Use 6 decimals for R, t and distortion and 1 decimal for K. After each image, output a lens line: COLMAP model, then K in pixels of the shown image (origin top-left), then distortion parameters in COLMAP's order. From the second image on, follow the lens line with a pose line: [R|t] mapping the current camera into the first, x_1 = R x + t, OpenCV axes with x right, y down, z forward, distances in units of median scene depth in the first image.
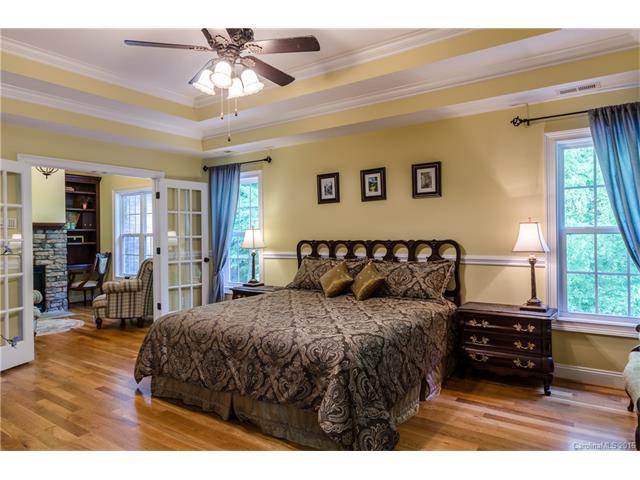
lens RADIAL K [[422.0, 0, 316.0], [0, 422.0, 234.3], [0, 0, 1]] dist [-0.026584, 0.002753]
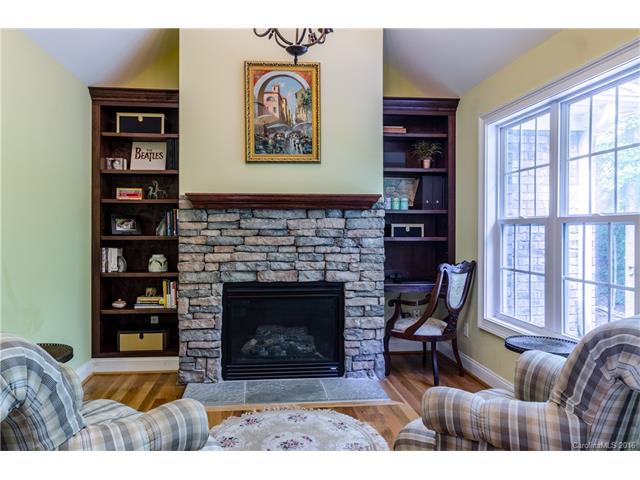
lens RADIAL K [[456.2, 0, 314.9], [0, 456.2, 234.1], [0, 0, 1]] dist [-0.003561, -0.006117]
pose [[0.676991, 0.017307, -0.735788, -0.265619], [-0.006435, 0.999824, 0.017597, 0.007965], [0.735963, -0.007179, 0.676983, 0.584184]]
